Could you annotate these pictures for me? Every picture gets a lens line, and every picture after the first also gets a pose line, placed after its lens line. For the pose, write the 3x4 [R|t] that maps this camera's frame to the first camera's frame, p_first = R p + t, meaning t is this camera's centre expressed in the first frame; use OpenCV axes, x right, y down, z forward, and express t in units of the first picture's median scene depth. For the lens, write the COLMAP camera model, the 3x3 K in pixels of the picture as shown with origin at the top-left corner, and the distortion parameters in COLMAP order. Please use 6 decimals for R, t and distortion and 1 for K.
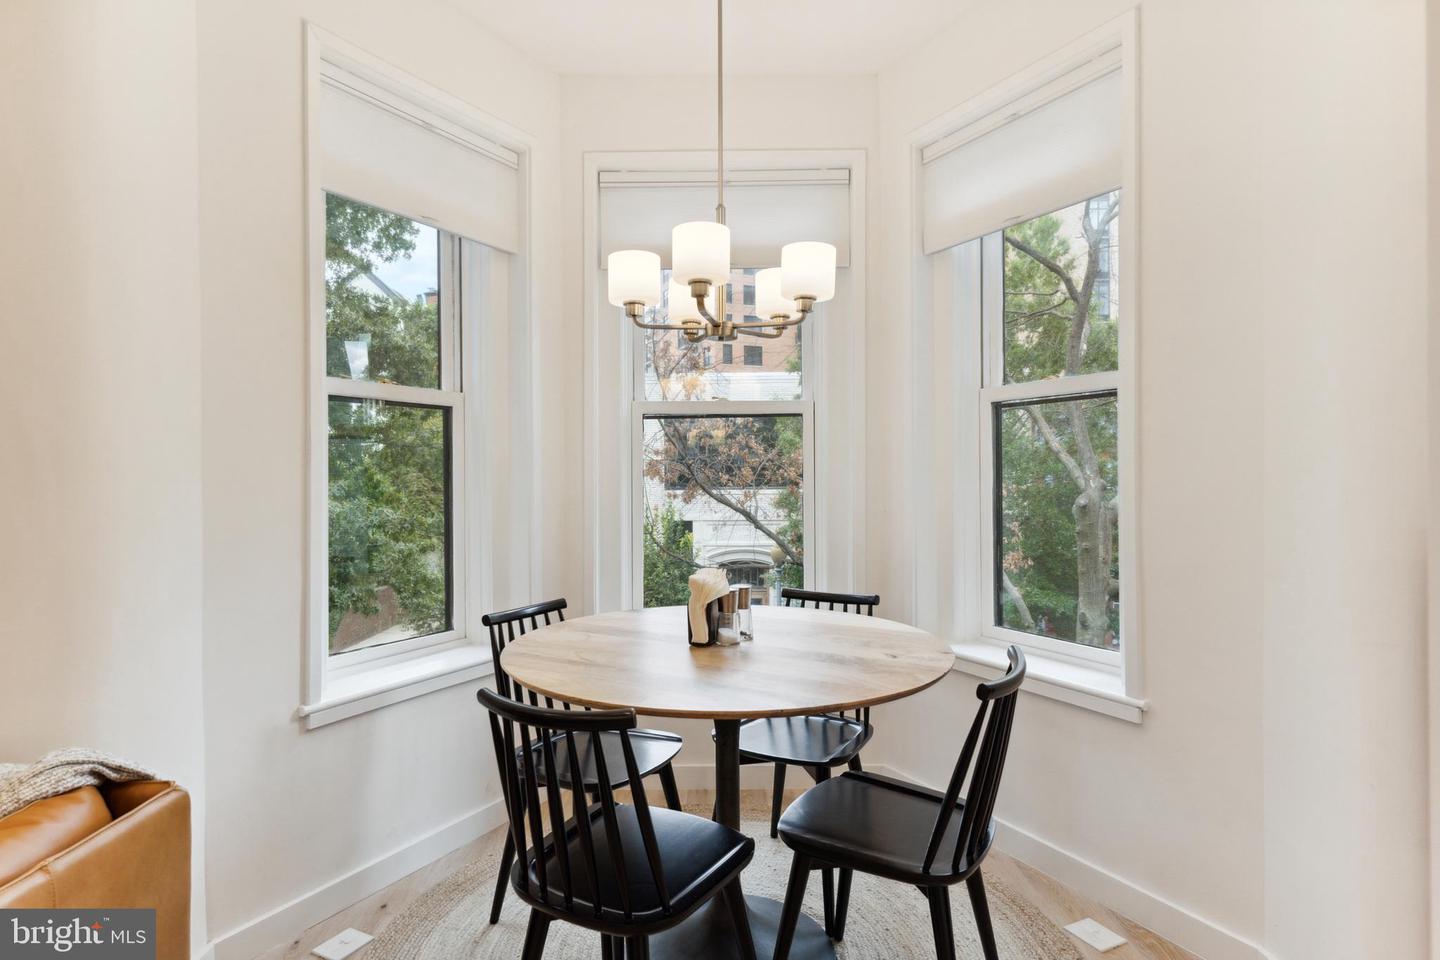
lens RADIAL K [[831.6, 0, 720.0], [0, 831.6, 480.0], [0, 0, 1]] dist [0.038015, -0.000016]
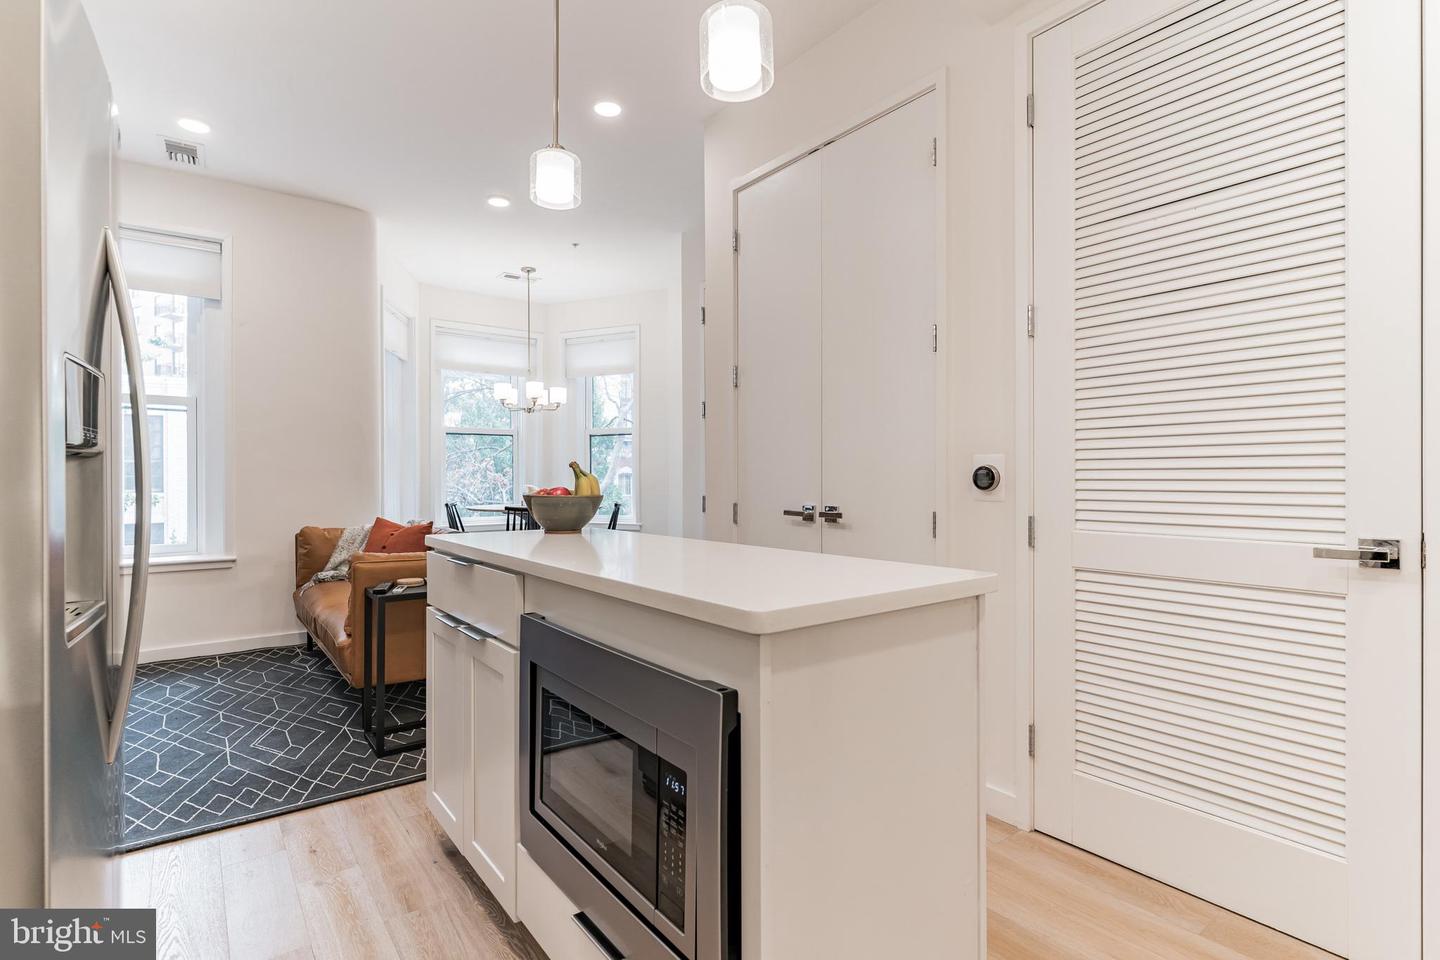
lens RADIAL K [[700.4, 0, 704.2], [0, 700.4, 480.1], [0, 0, 1]] dist [-0.002267, -0.000085]
pose [[0.804490, 0.006462, 0.593931, -0.990304], [-0.004678, 0.999979, -0.004543, 0.089656], [-0.593948, 0.000876, 0.804503, -1.449407]]
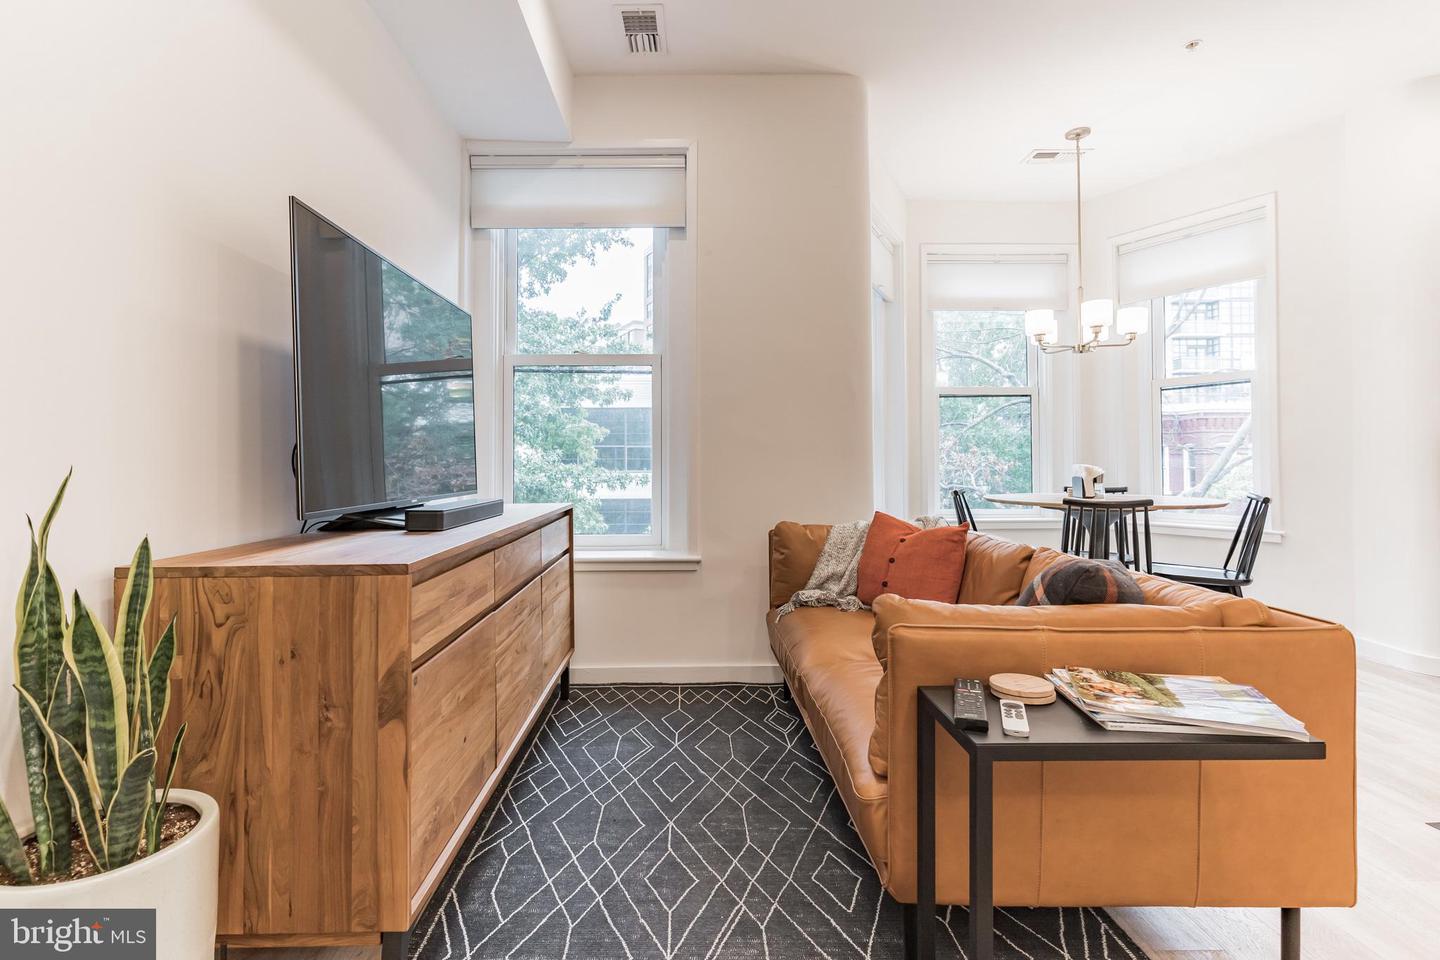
lens RADIAL K [[700.4, 0, 704.2], [0, 700.4, 480.1], [0, 0, 1]] dist [-0.002267, -0.000085]
pose [[0.999552, 0.005045, 0.029510, -0.923299], [-0.005742, 0.999706, 0.023554, 0.101786], [-0.029382, -0.023713, 0.999287, -0.651389]]
